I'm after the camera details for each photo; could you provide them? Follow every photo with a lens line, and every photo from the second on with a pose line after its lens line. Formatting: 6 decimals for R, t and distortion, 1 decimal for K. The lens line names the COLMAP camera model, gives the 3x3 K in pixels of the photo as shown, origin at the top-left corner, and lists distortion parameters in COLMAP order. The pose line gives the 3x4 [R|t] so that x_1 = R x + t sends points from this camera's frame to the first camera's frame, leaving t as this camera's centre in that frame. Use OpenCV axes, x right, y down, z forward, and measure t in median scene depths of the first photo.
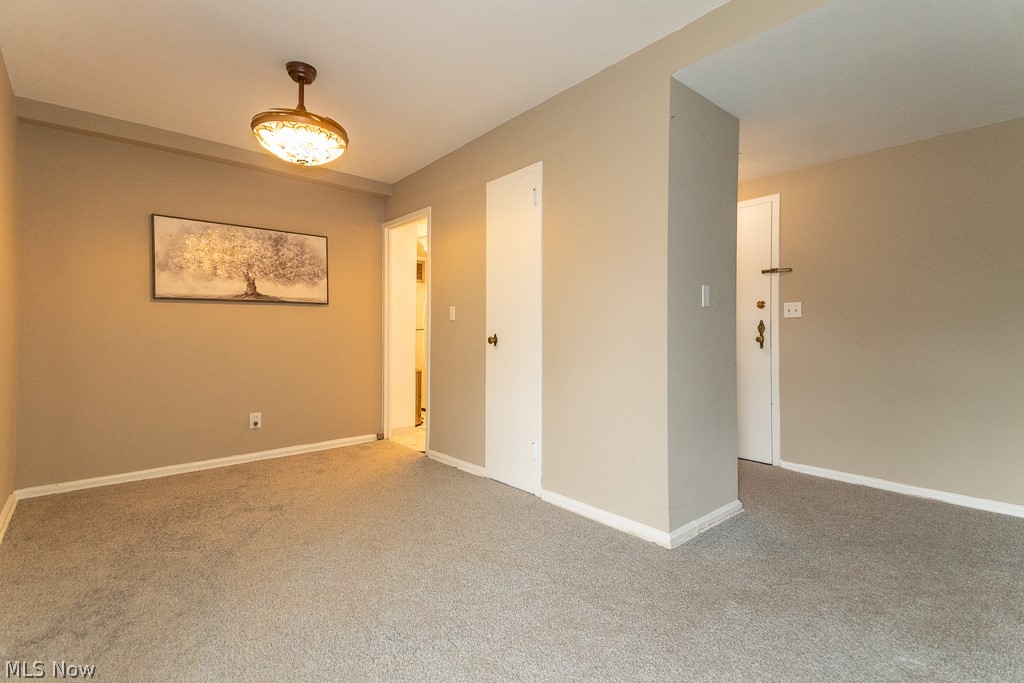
lens RADIAL K [[469.6, 0, 531.6], [0, 469.6, 332.5], [0, 0, 1]] dist [0.052276, -0.015853]
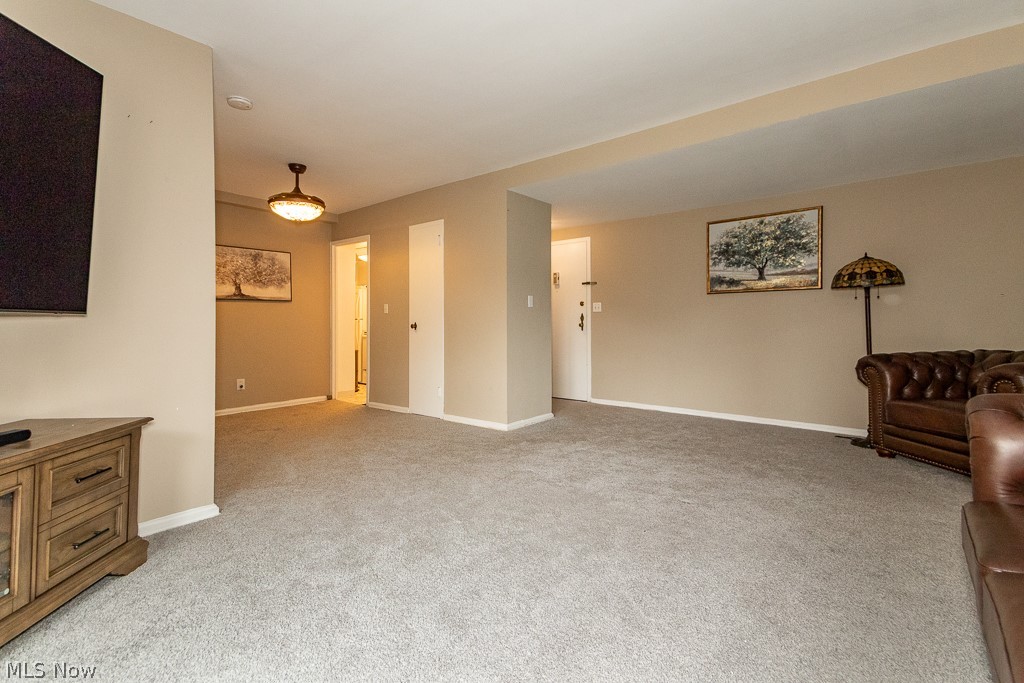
lens RADIAL K [[469.6, 0, 523.9], [0, 469.6, 318.8], [0, 0, 1]] dist [0.052276, -0.015853]
pose [[0.989291, -0.002734, 0.145928, 0.046757], [0.003357, 0.999986, -0.004022, -0.000516], [-0.145915, 0.004469, 0.989287, -0.555969]]
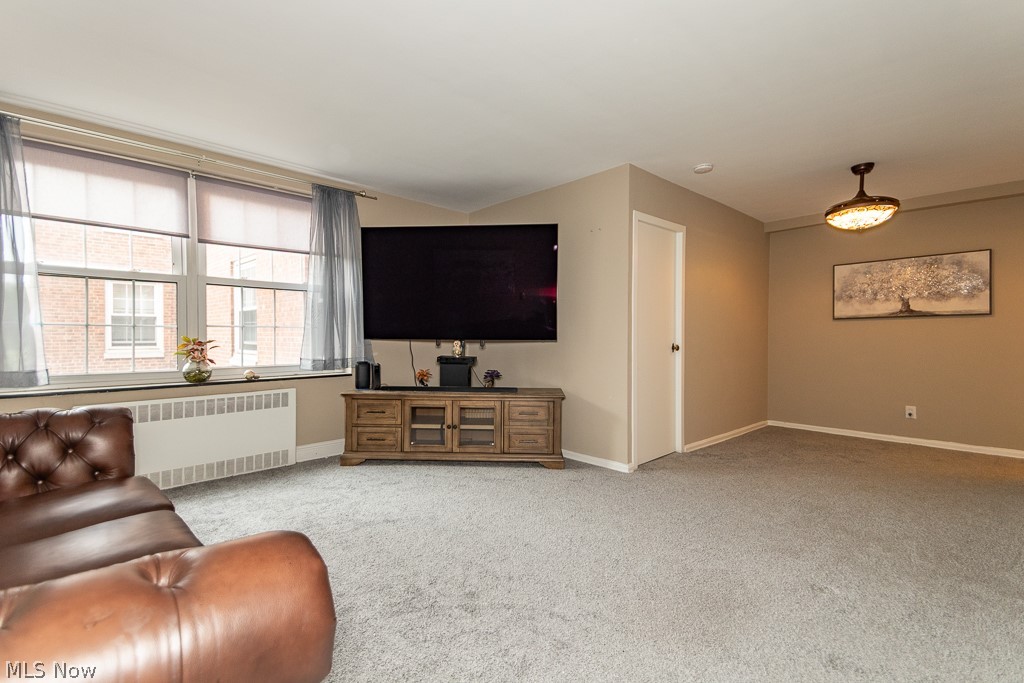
lens RADIAL K [[469.6, 0, 491.0], [0, 469.6, 339.5], [0, 0, 1]] dist [0.052276, -0.015853]
pose [[0.006635, 0.006889, -0.999954, 0.728002], [0.004830, 0.999964, 0.006921, -0.020881], [0.999966, -0.004875, 0.006601, -0.111605]]
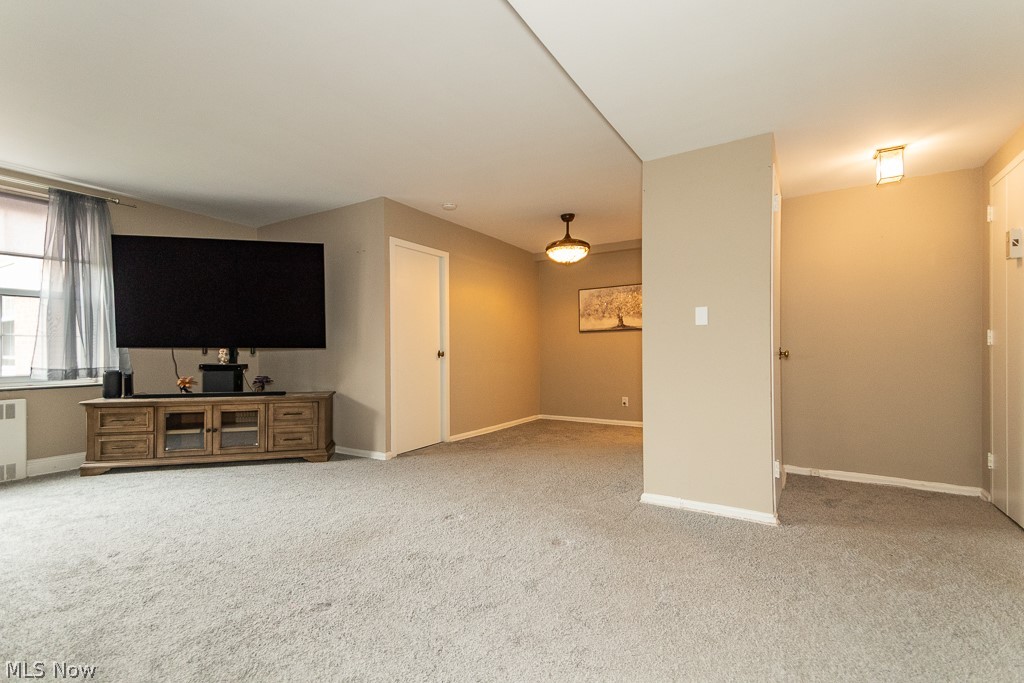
lens RADIAL K [[469.6, 0, 499.9], [0, 469.6, 346.0], [0, 0, 1]] dist [0.052276, -0.015853]
pose [[0.279844, -0.014036, -0.959943, 0.936973], [0.012289, 0.999864, -0.011037, 0.004115], [0.959967, -0.008708, 0.279979, 0.136534]]
